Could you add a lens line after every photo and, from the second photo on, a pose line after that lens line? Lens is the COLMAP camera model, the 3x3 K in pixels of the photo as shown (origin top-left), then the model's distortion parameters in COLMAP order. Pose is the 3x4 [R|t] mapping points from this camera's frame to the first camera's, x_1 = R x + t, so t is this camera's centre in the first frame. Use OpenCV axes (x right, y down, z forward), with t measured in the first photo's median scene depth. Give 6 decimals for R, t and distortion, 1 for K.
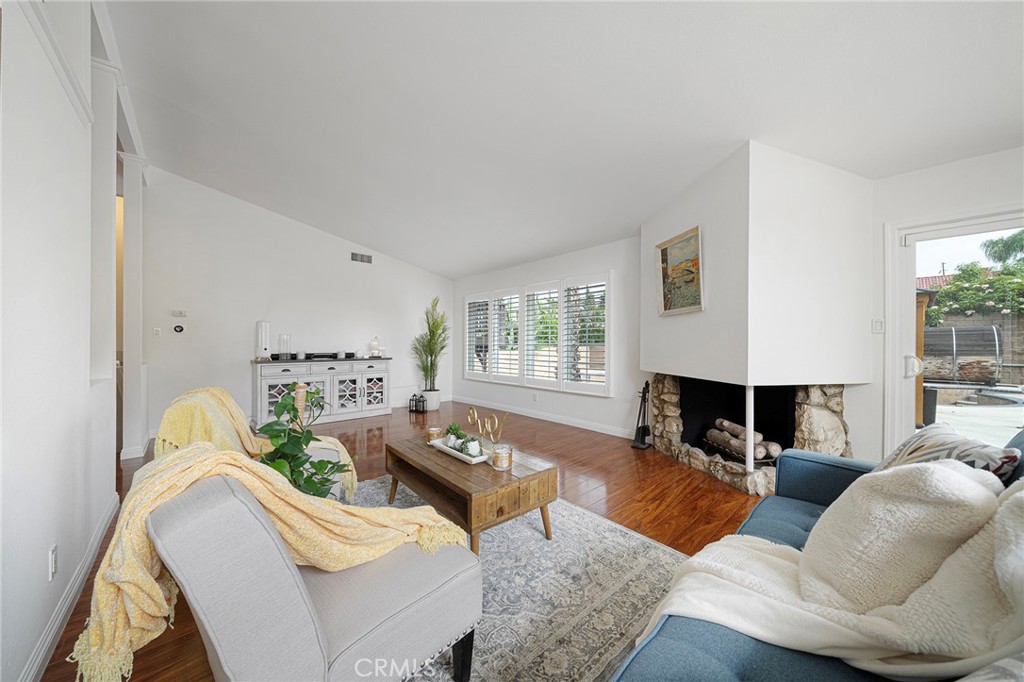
lens RADIAL K [[354.6, 0, 514.0], [0, 354.6, 344.5], [0, 0, 1]] dist [-0.006690, 0.000185]
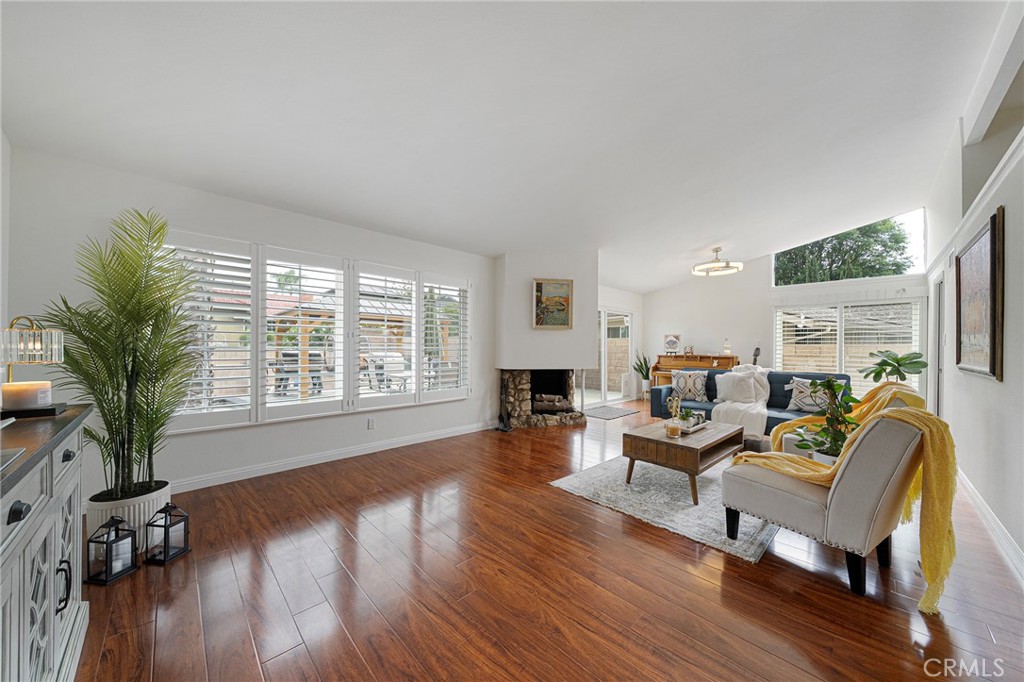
lens RADIAL K [[354.6, 0, 514.2], [0, 354.6, 345.3], [0, 0, 1]] dist [-0.006690, 0.000185]
pose [[-0.053748, 0.003021, 0.998550, -0.617687], [-0.002328, 0.999992, -0.003150, -0.005445], [-0.998552, -0.002494, -0.053741, 0.714780]]
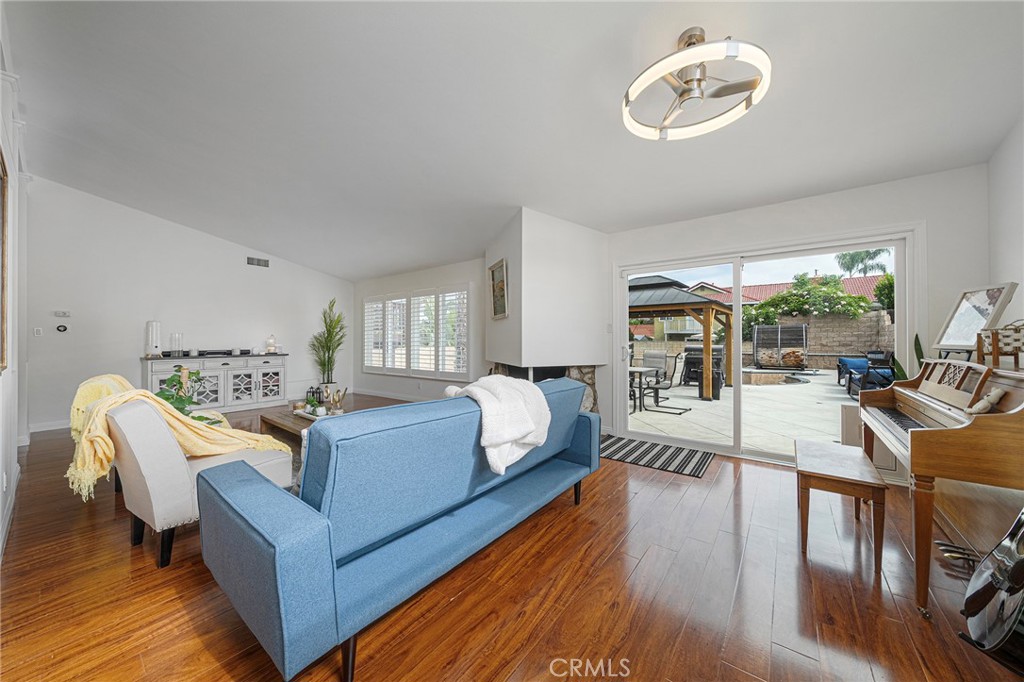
lens RADIAL K [[354.6, 0, 509.5], [0, 354.6, 339.0], [0, 0, 1]] dist [-0.006690, 0.000185]
pose [[0.984296, -0.005731, 0.176431, 0.147955], [0.006742, 0.999964, -0.005133, 0.001294], [-0.176395, 0.006242, 0.984300, -0.217884]]
